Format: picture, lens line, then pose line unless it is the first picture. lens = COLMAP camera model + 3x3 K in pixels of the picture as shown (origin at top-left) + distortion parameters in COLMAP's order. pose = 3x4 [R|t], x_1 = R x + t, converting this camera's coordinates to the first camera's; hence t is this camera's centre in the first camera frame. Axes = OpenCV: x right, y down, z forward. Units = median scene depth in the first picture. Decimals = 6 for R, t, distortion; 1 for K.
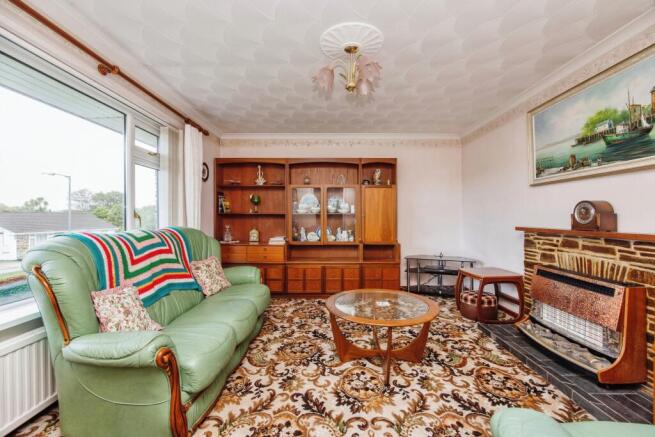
lens RADIAL K [[284.0, 0, 328.5], [0, 284.0, 215.4], [0, 0, 1]] dist [-0.013366, 0.004223]
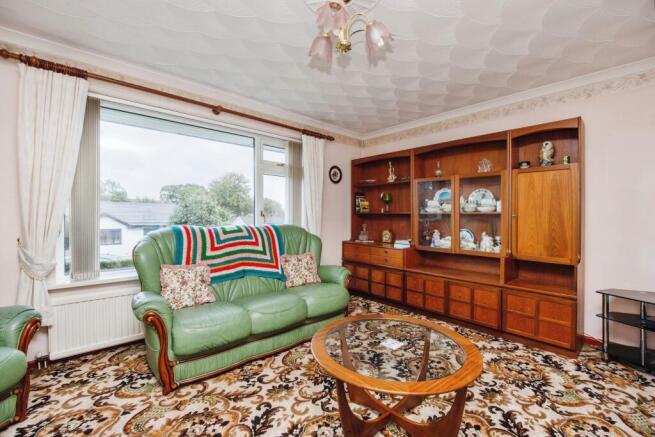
lens RADIAL K [[284.0, 0, 329.1], [0, 284.0, 217.0], [0, 0, 1]] dist [-0.013366, 0.004223]
pose [[0.672110, 0.008964, -0.740397, 0.455177], [-0.004443, 0.999958, 0.008074, -0.000289], [0.740438, -0.002137, 0.672122, 0.328889]]
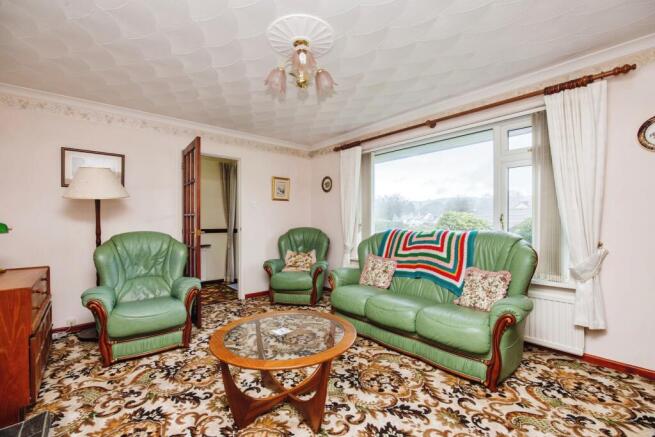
lens RADIAL K [[284.0, 0, 334.6], [0, 284.0, 234.4], [0, 0, 1]] dist [-0.013366, 0.004223]
pose [[-0.749831, 0.036613, -0.660616, 0.454433], [0.008419, 0.998915, 0.045807, 0.002656], [0.661576, 0.028786, -0.749325, 1.292680]]
